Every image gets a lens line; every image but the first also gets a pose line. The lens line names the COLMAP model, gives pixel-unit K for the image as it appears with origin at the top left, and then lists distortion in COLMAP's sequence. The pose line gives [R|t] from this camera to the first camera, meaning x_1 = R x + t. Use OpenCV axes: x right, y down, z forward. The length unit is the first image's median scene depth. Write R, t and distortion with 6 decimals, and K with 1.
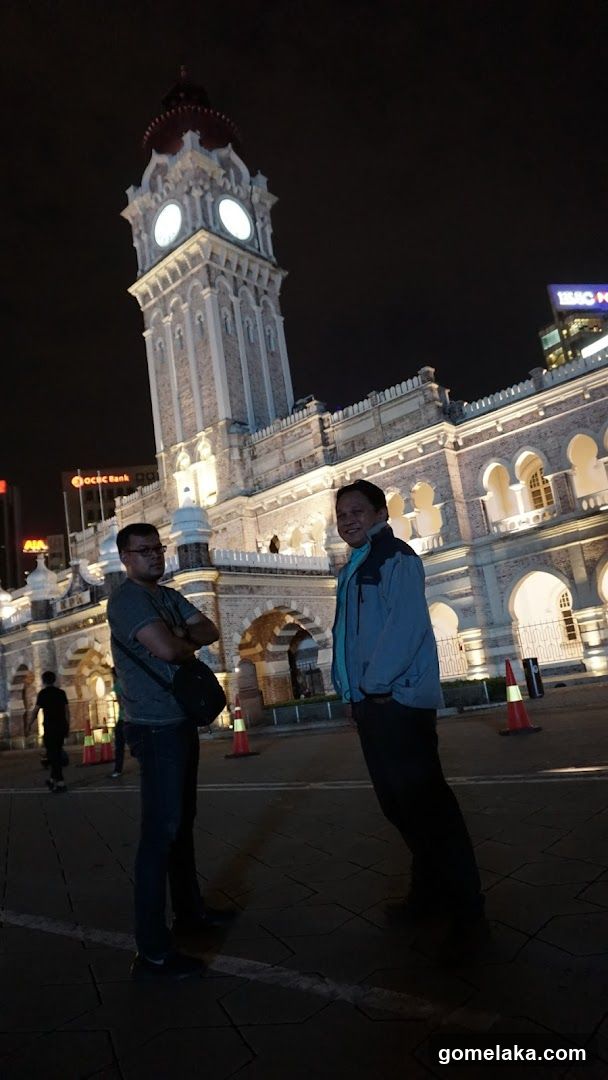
lens RADIAL K [[698.2, 0, 304.2], [0, 698.2, 536.6], [0, 0, 1]] dist [-0.058780, 0.035954]
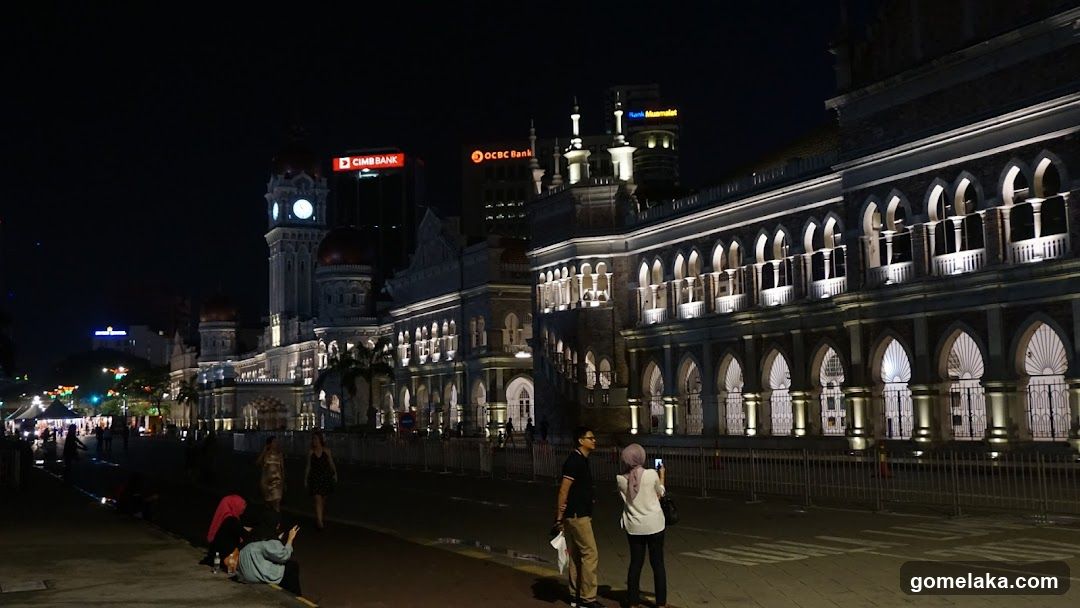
lens RADIAL K [[1059.8, 0, 538.7], [0, 1059.8, 303.0], [0, 0, 1]] dist [-0.008700, 0.000000]
pose [[0.929725, 0.083856, -0.358580, 2.186451], [-0.032289, 0.988541, 0.147457, -0.828053], [0.366836, -0.125516, 0.921779, -2.217078]]
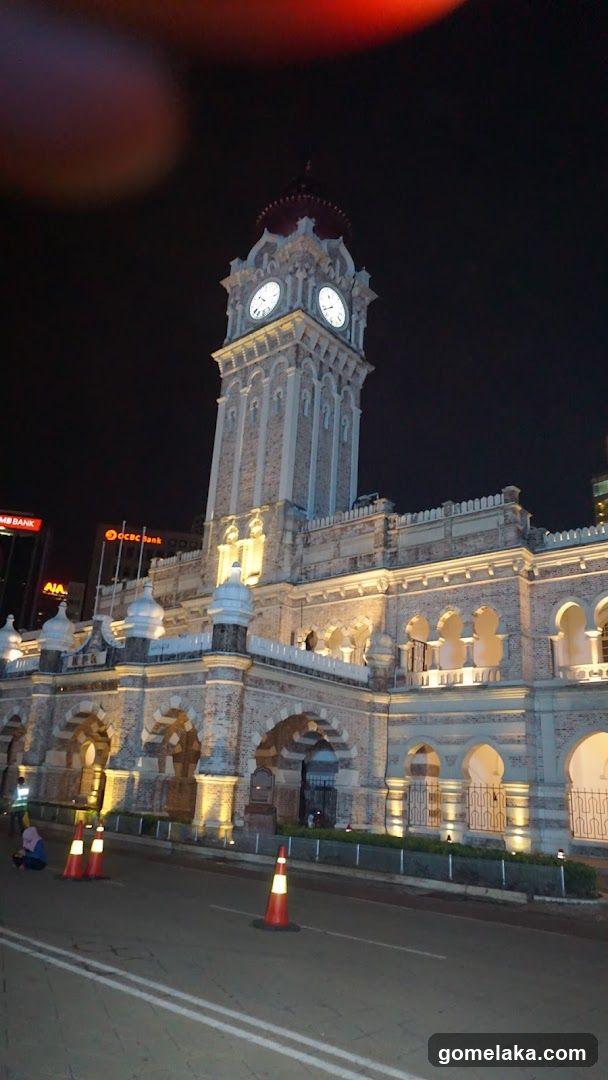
lens RADIAL K [[698.2, 0, 302.2], [0, 698.2, 536.0], [0, 0, 1]] dist [-0.058780, 0.035954]
pose [[0.979855, 0.193305, -0.050175, -0.035157], [-0.198341, 0.971295, -0.131328, -0.000773], [0.023348, 0.138634, 0.990068, 0.068941]]
